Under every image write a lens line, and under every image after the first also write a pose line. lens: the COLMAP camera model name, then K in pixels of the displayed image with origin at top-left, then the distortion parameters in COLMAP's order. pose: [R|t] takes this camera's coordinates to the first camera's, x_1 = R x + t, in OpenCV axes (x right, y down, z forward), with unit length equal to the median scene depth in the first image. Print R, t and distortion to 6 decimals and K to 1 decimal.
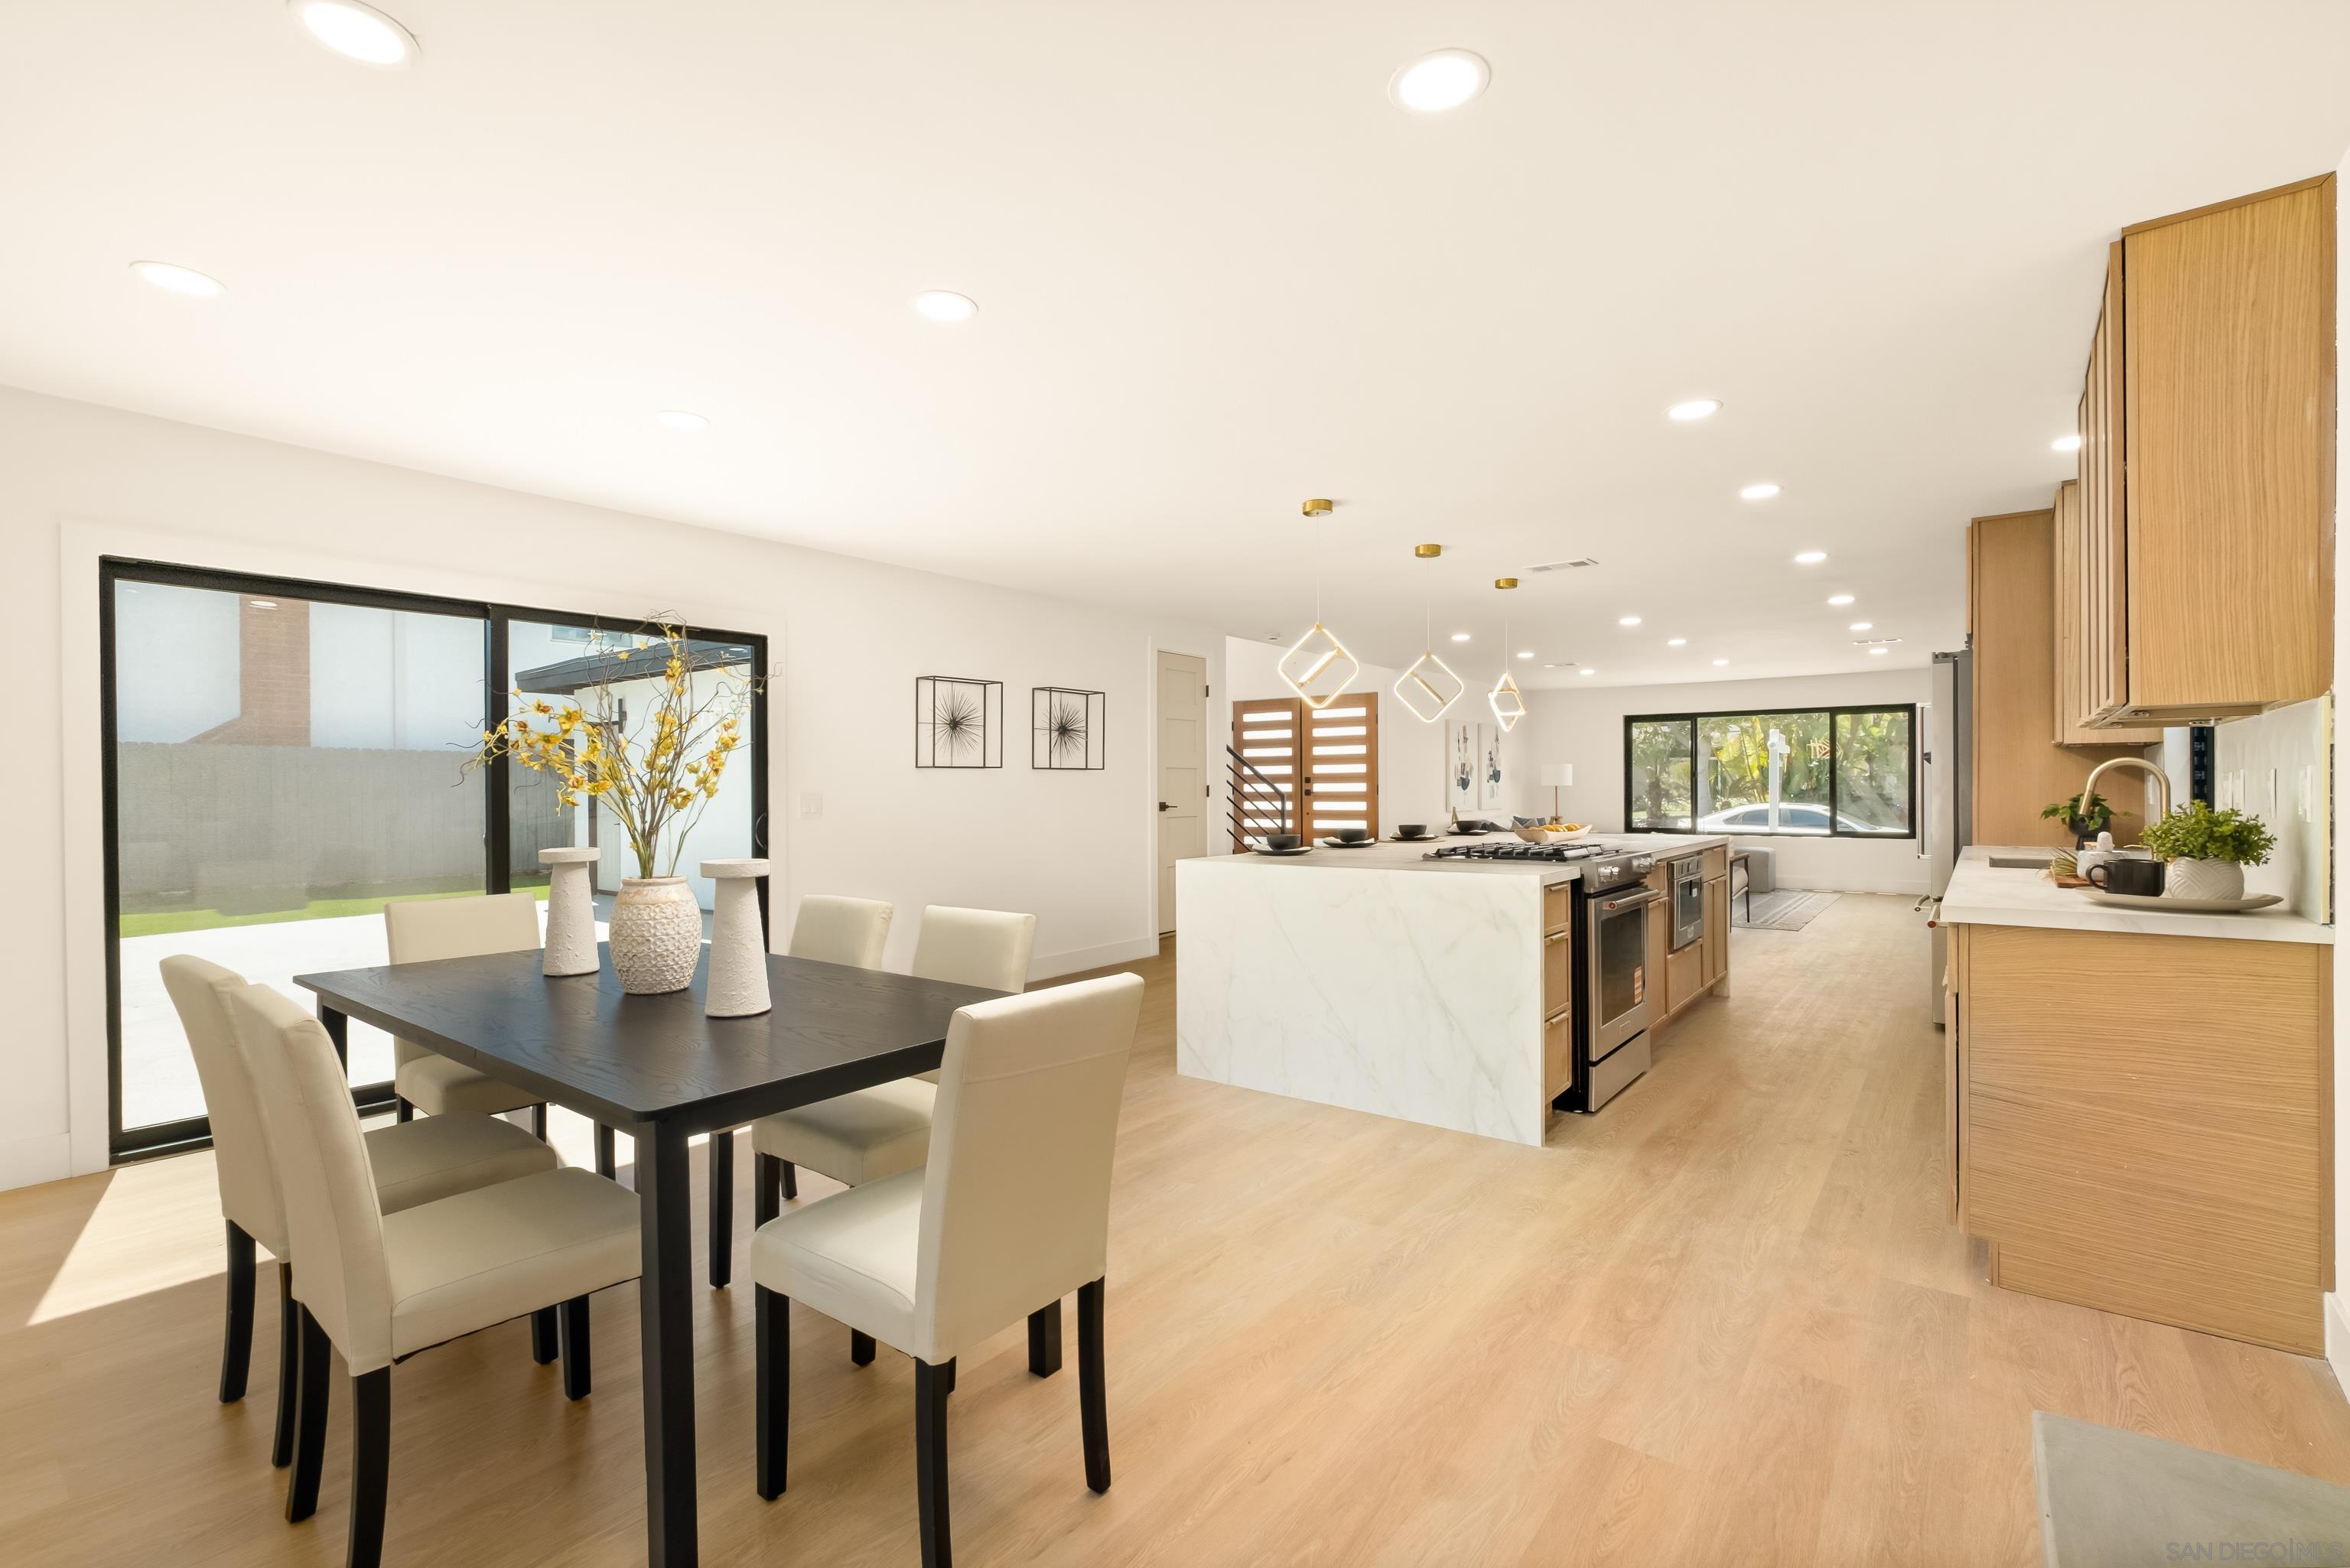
lens RADIAL K [[1030.6, 0, 1174.9], [0, 1030.6, 798.0], [0, 0, 1]] dist [-0.008595, 0.000337]
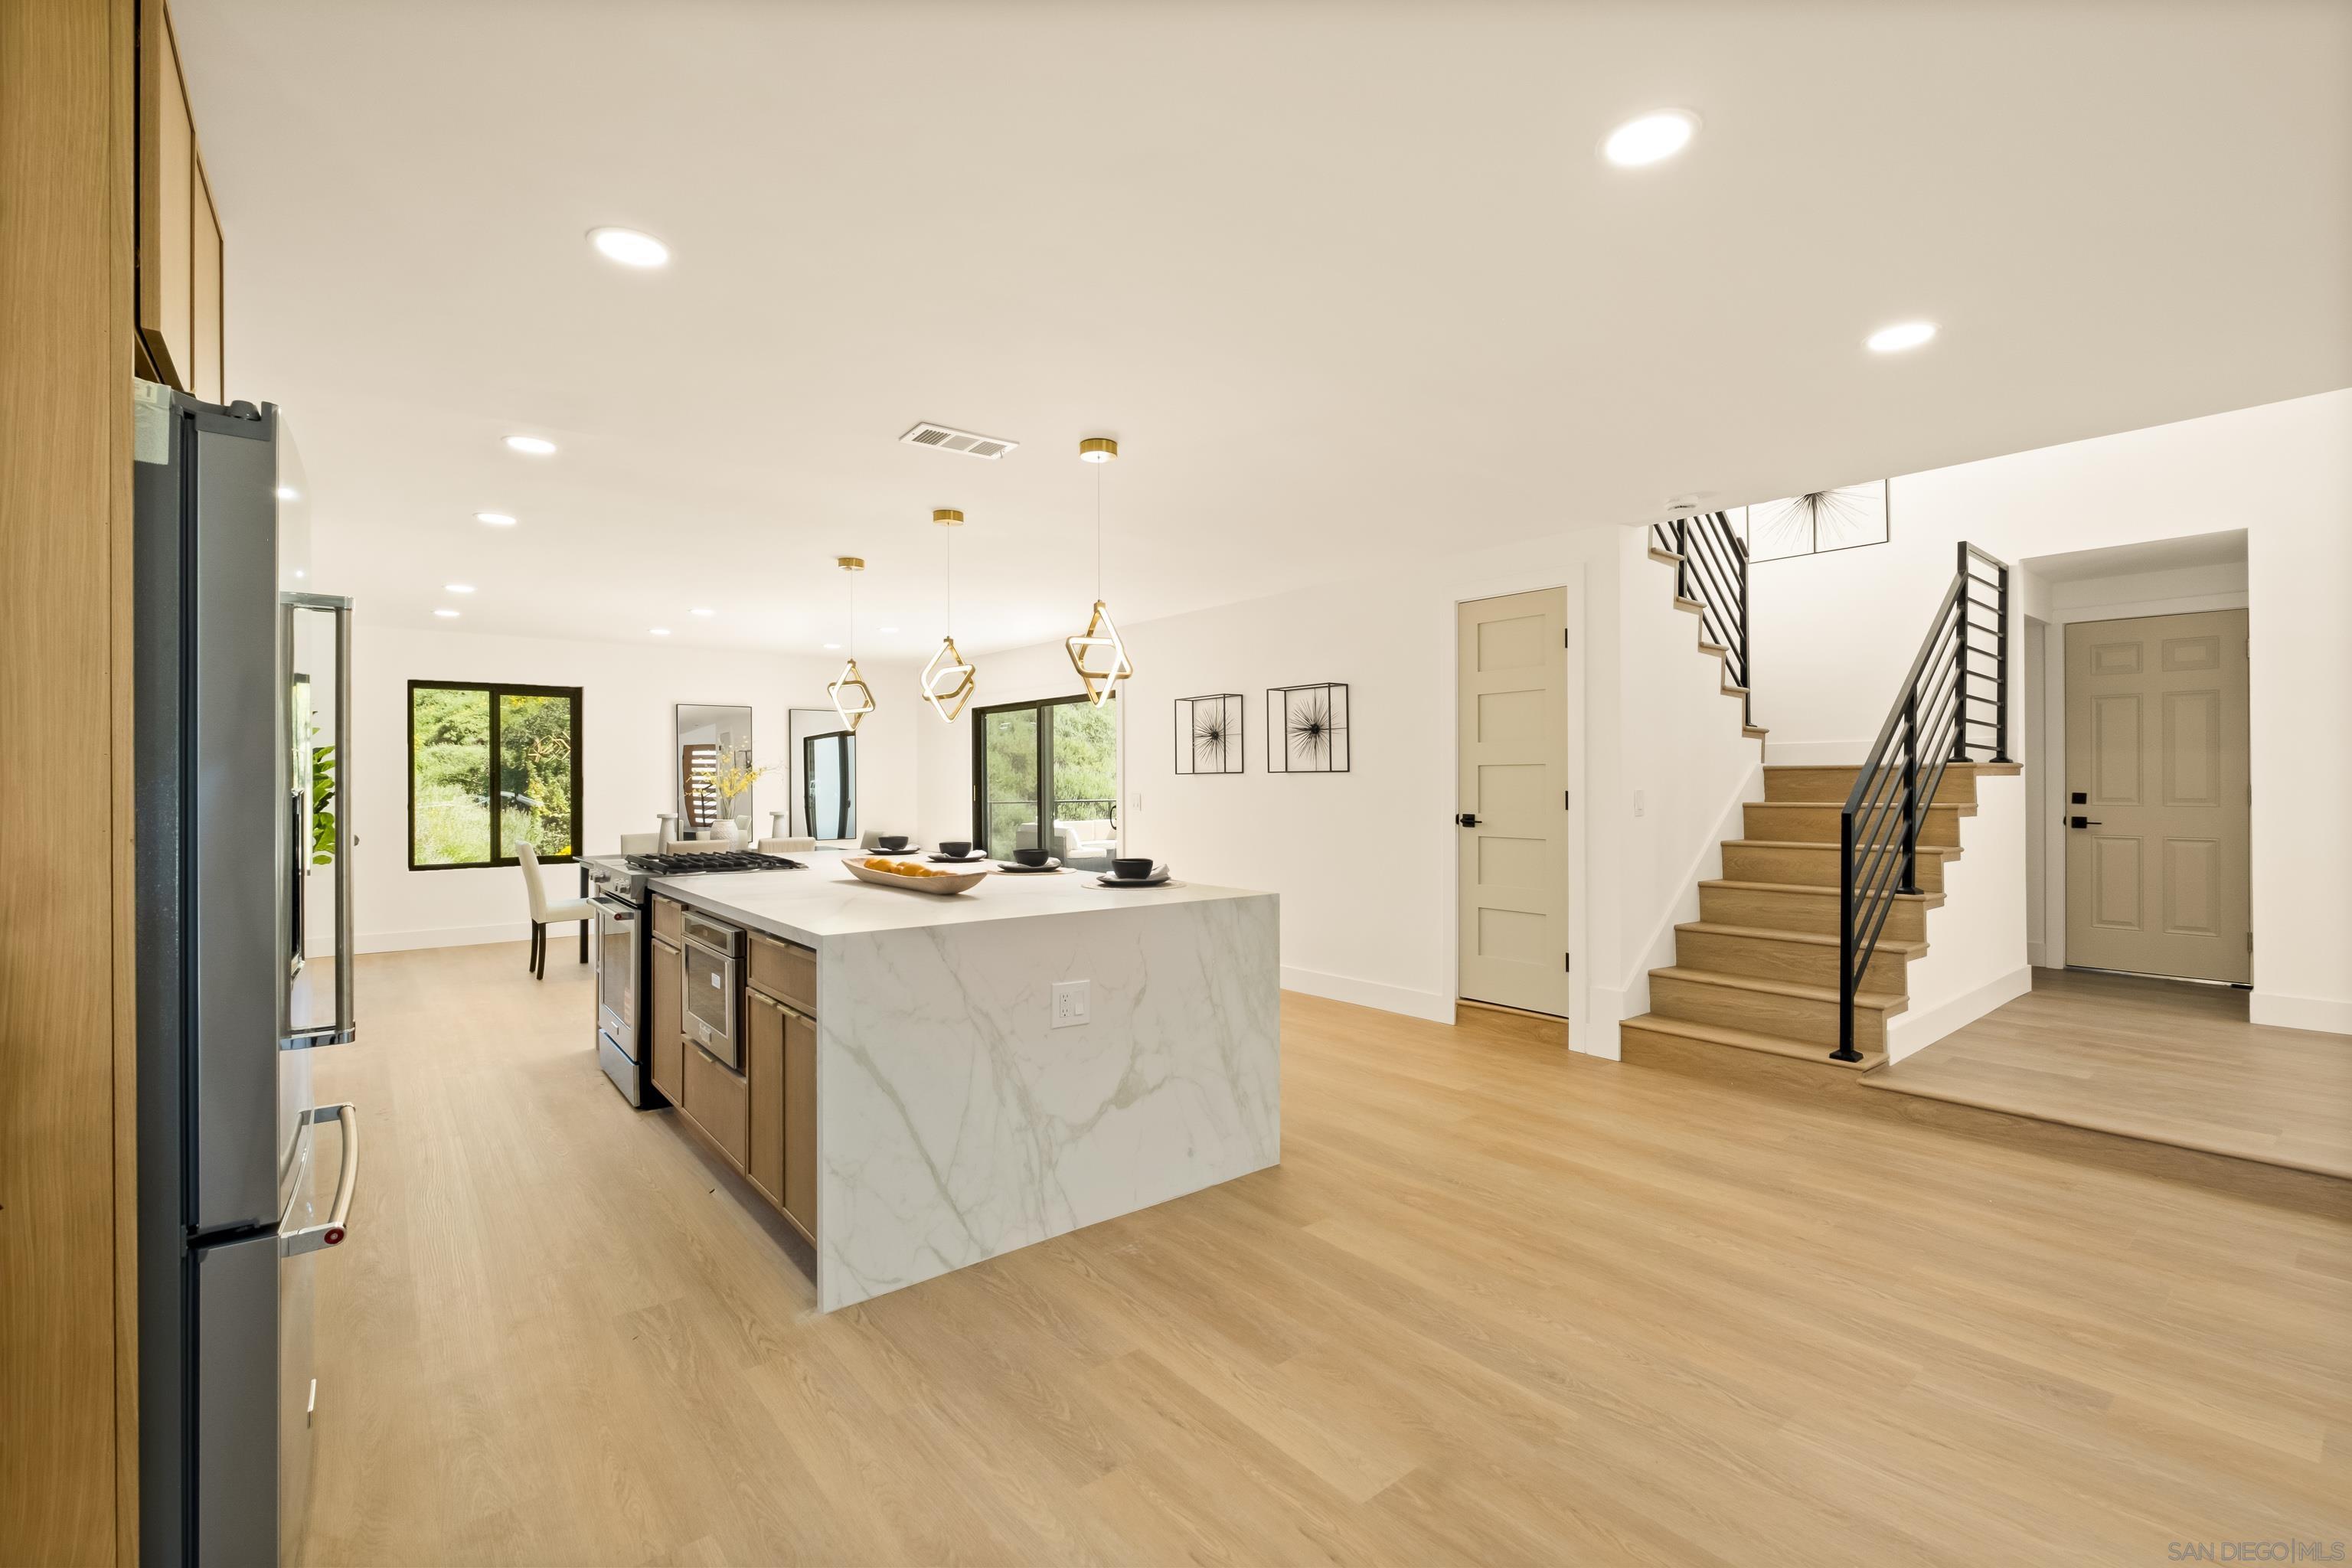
lens RADIAL K [[1031.5, 0, 1169.9], [0, 1031.5, 762.3], [0, 0, 1]] dist [-0.008595, 0.000337]
pose [[-0.230014, -0.010191, -0.973134, 0.473812], [-0.002338, 0.999948, -0.009919, -0.016186], [0.973184, -0.000006, -0.230026, 0.634577]]
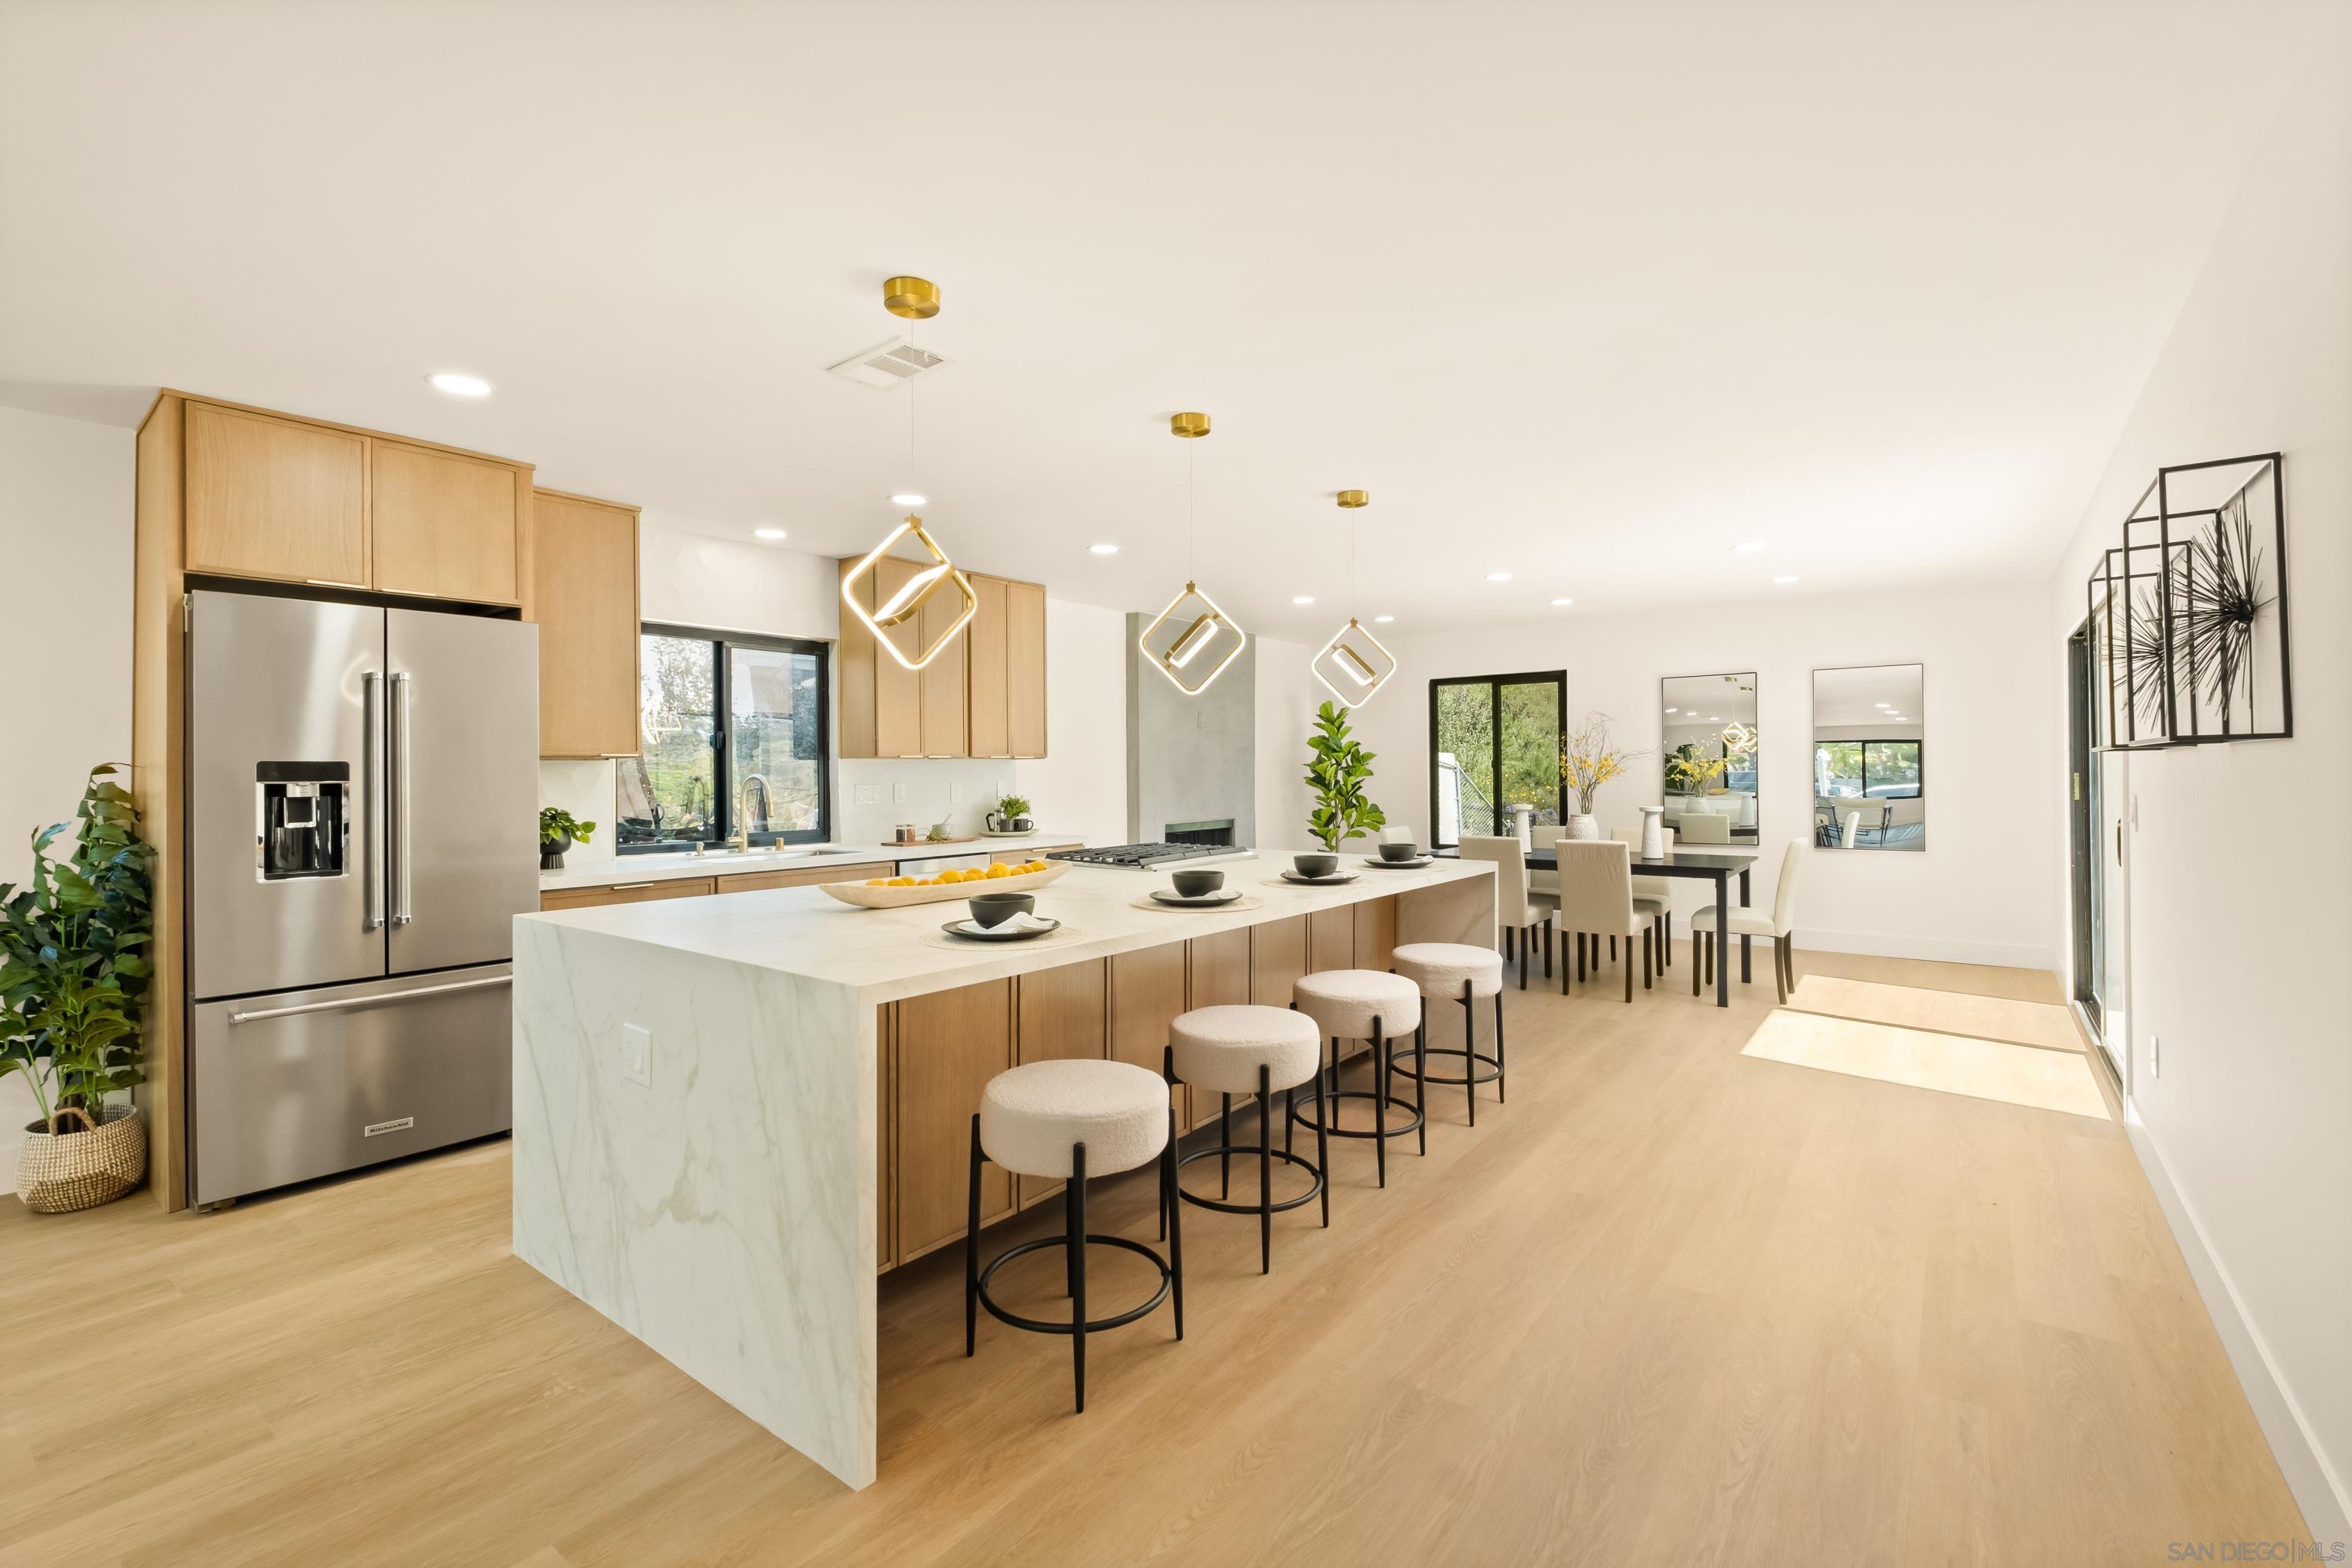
lens RADIAL K [[1031.5, 0, 1182.4], [0, 1031.5, 772.1], [0, 0, 1]] dist [-0.008595, 0.000337]
pose [[-0.999745, 0.012542, -0.018804, 0.123157], [0.012416, 0.999900, 0.006755, -0.014407], [0.018887, 0.006520, -0.999800, 0.757174]]
